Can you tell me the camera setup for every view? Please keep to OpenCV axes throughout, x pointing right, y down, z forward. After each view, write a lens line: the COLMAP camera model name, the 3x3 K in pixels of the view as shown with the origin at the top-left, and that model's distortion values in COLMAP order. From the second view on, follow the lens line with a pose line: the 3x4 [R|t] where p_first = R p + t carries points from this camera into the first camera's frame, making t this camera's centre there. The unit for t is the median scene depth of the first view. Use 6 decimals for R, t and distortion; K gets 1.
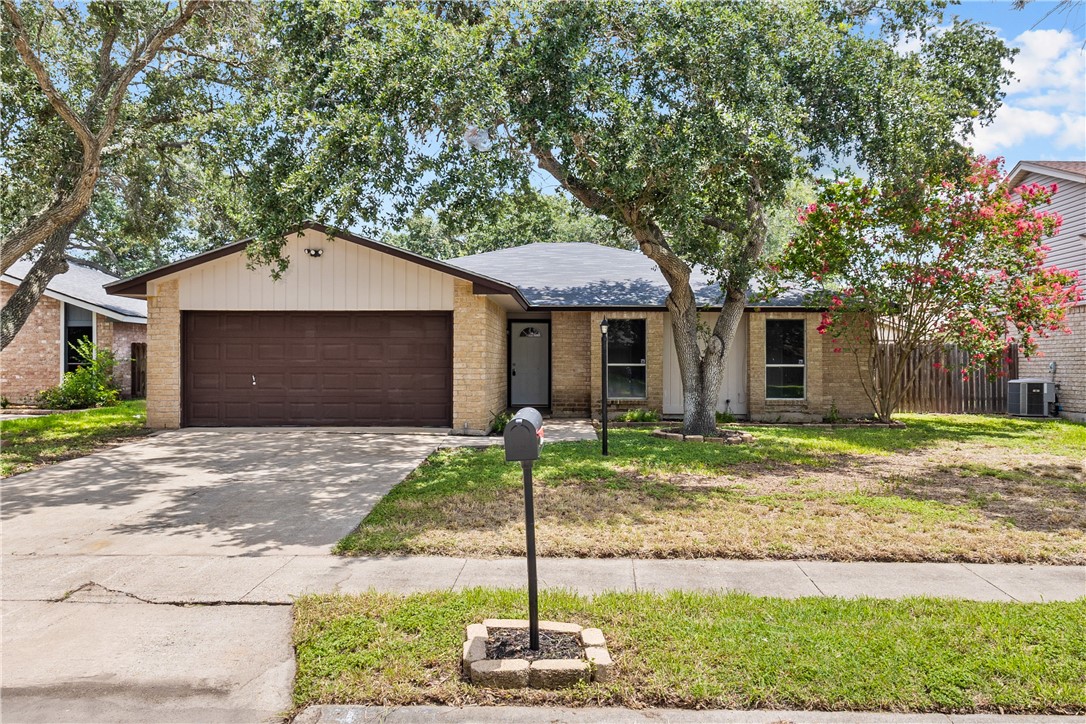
lens RADIAL K [[823.2, 0, 540.2], [0, 823.2, 361.8], [0, 0, 1]] dist [0.002589, 0.006528]
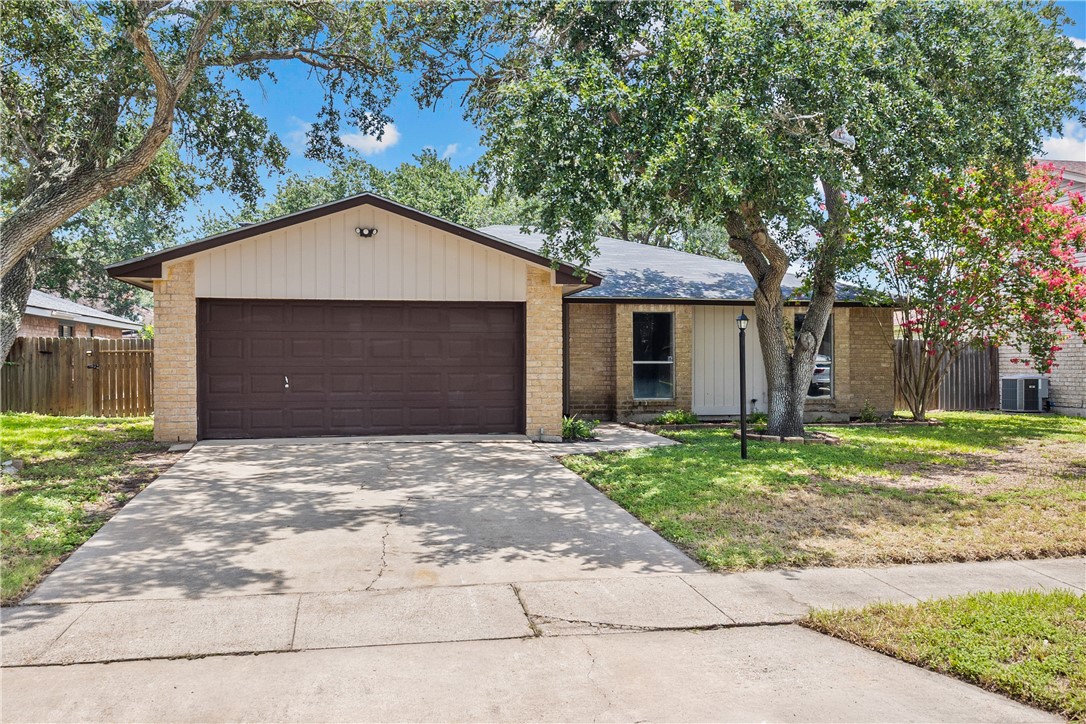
lens RADIAL K [[934.5, 0, 544.3], [0, 934.5, 359.9], [0, 0, 1]] dist [0.014072, 0.001730]
pose [[0.976103, -0.002782, 0.217292, -0.299813], [0.002540, 0.999996, 0.001393, -0.001150], [-0.217295, -0.000808, 0.976106, 0.013278]]
